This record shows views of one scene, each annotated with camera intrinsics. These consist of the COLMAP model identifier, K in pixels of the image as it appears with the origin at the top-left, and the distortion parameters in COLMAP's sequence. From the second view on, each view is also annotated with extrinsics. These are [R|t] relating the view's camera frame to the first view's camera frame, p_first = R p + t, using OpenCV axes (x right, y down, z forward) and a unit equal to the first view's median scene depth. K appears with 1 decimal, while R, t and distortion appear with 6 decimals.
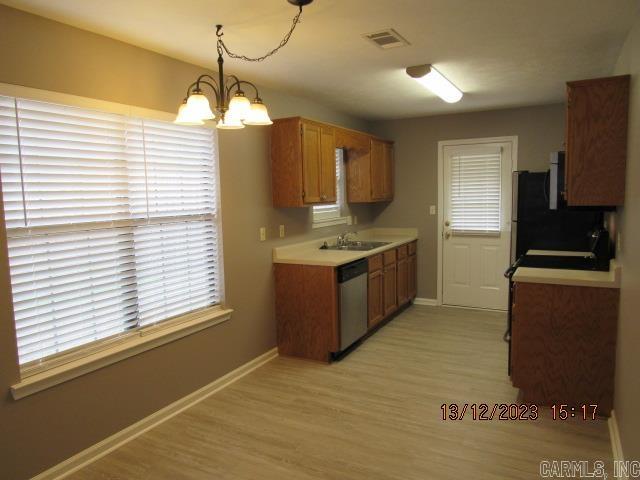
lens RADIAL K [[459.2, 0, 321.5], [0, 459.2, 240.4], [0, 0, 1]] dist [-0.015309, -0.009414]
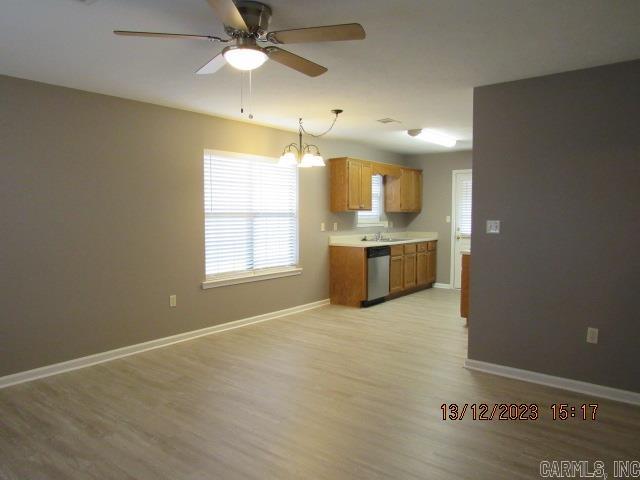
lens RADIAL K [[459.2, 0, 319.4], [0, 459.2, 241.5], [0, 0, 1]] dist [-0.015309, -0.009414]
pose [[0.983967, 0.035403, -0.174800, 0.145003], [-0.042103, 0.998508, -0.034769, 0.092643], [0.173308, 0.041571, 0.983990, -0.603971]]
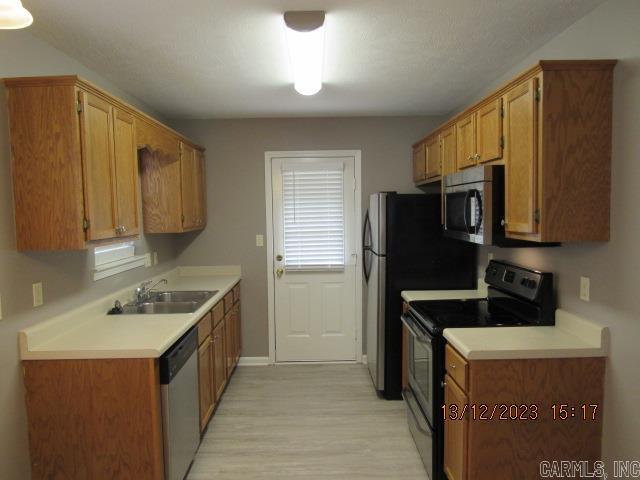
lens RADIAL K [[459.2, 0, 322.6], [0, 459.2, 239.2], [0, 0, 1]] dist [-0.015309, -0.009414]
pose [[0.873272, -0.024111, 0.486635, -0.054639], [0.047903, 0.998185, -0.036506, -0.049768], [-0.484872, 0.055191, 0.872842, 0.391599]]
